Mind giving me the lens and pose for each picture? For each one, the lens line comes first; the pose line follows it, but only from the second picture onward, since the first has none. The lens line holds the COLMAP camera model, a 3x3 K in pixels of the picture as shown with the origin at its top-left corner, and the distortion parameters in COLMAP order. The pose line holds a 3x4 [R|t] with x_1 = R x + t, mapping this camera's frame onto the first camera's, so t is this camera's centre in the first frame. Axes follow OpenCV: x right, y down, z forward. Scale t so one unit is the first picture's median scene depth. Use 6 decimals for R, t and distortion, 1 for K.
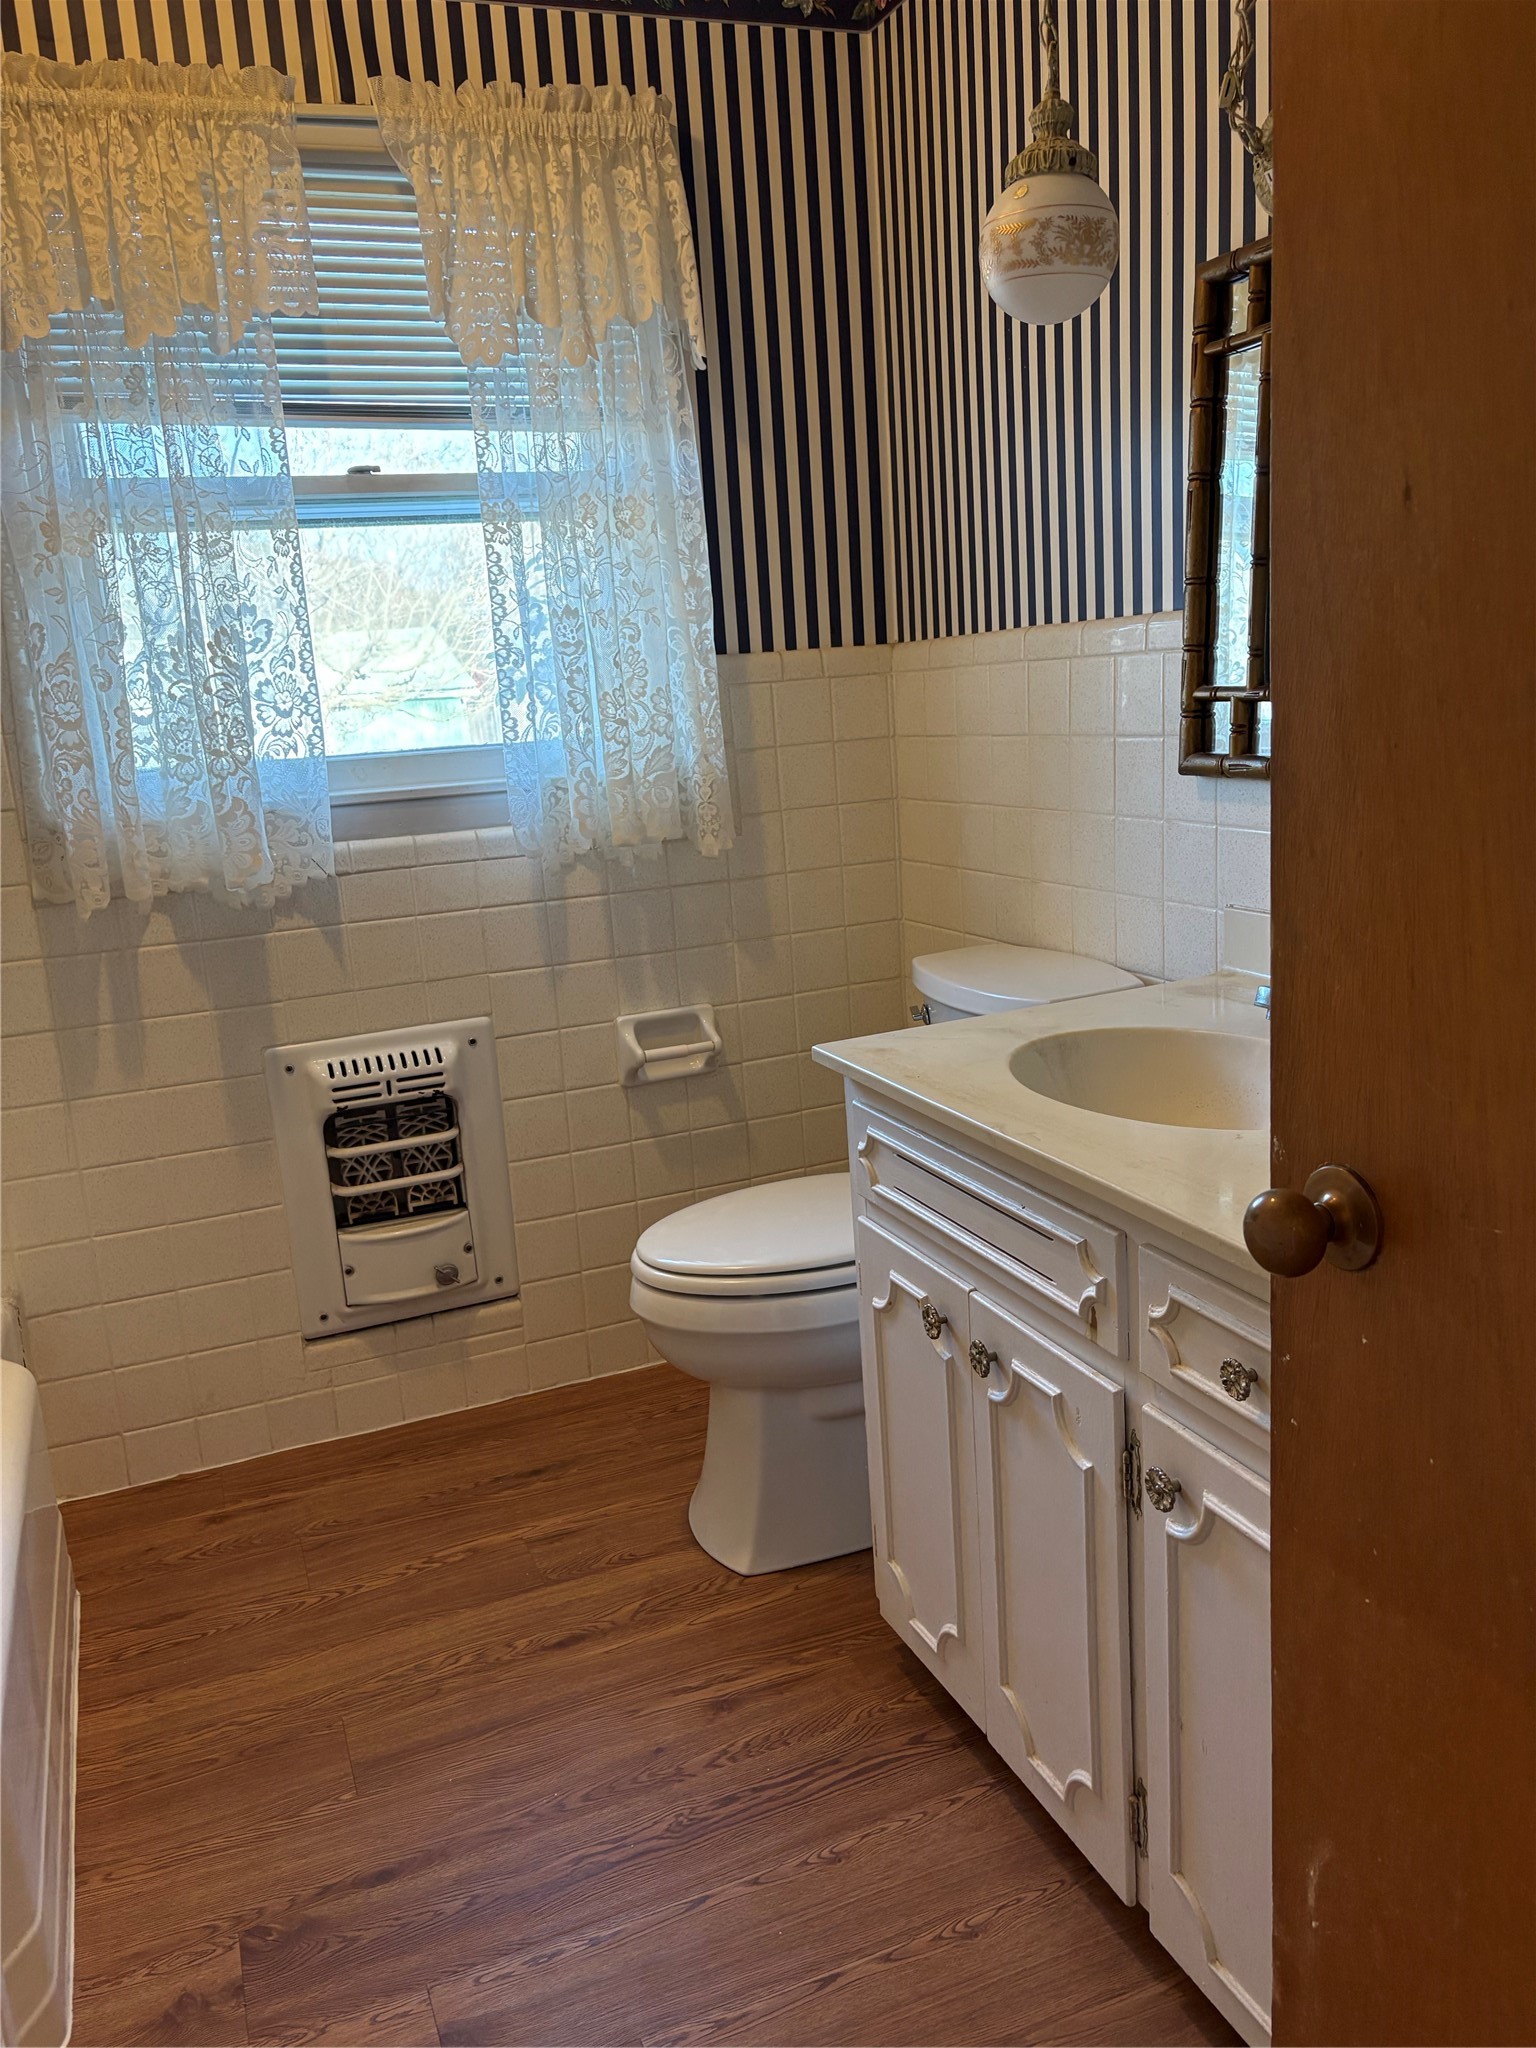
lens RADIAL K [[1545.5, 0, 763.3], [0, 1545.5, 1031.9], [0, 0, 1]] dist [0.047448, -0.065332]
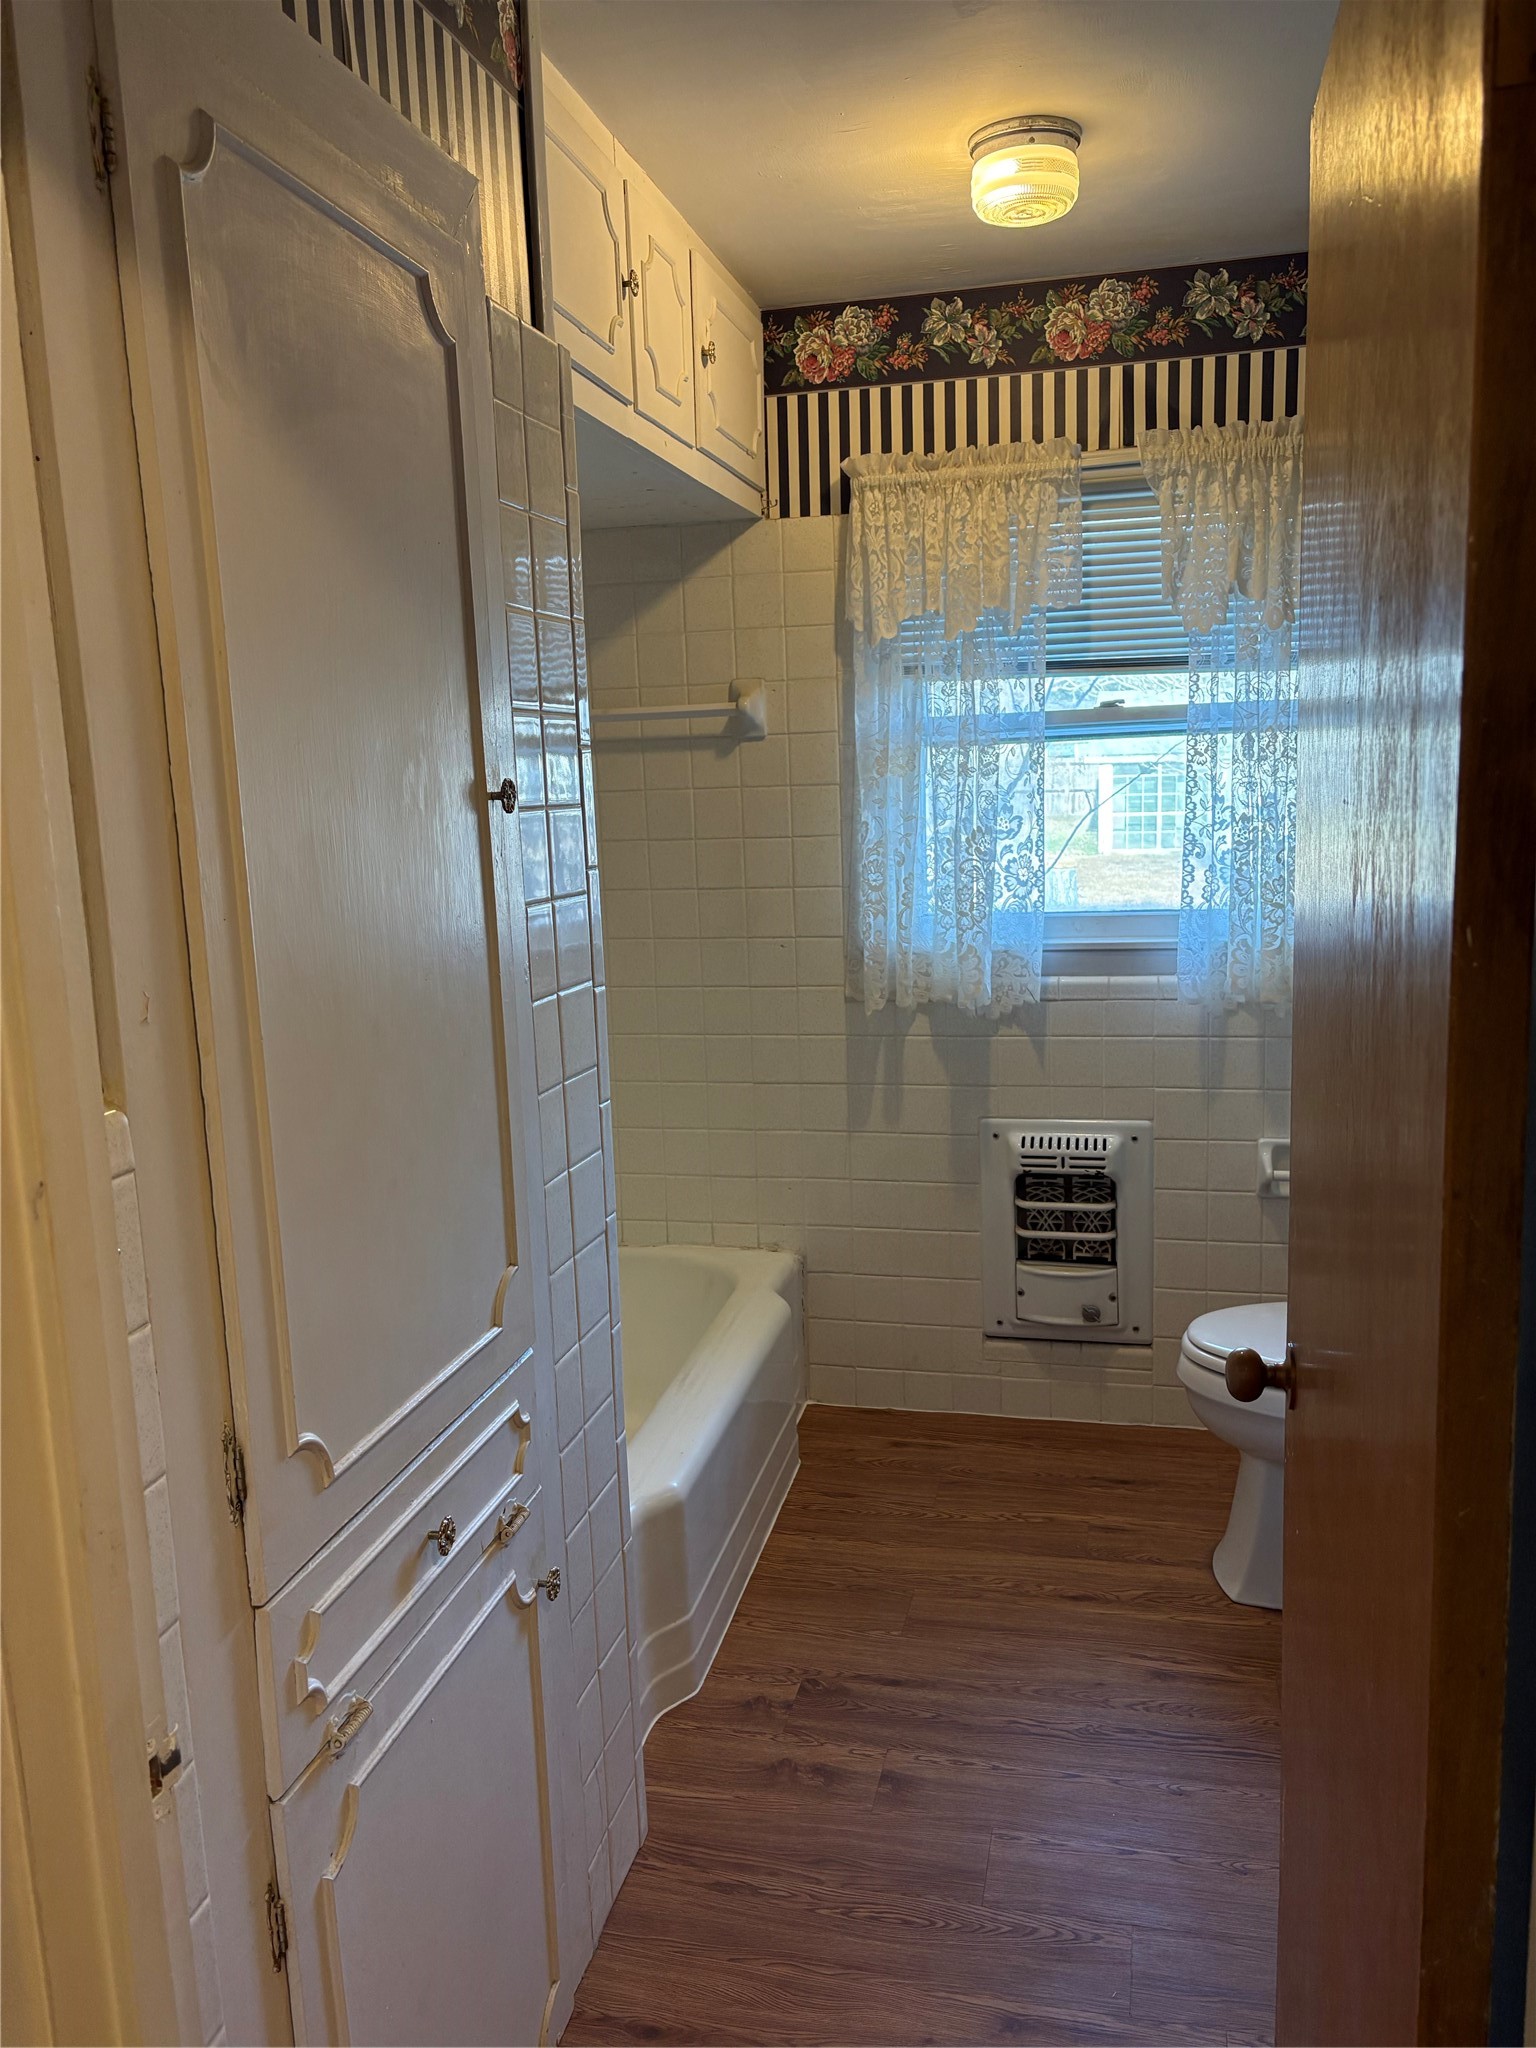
lens RADIAL K [[1547.8, 0, 768.0], [0, 1547.8, 1024.0], [0, 0, 1]] dist [0.091655, -0.107755]
pose [[0.817413, 0.131182, -0.560916, 0.289214], [-0.146763, 0.989018, 0.017427, -0.069115], [0.557042, 0.068076, 0.827689, -0.254586]]
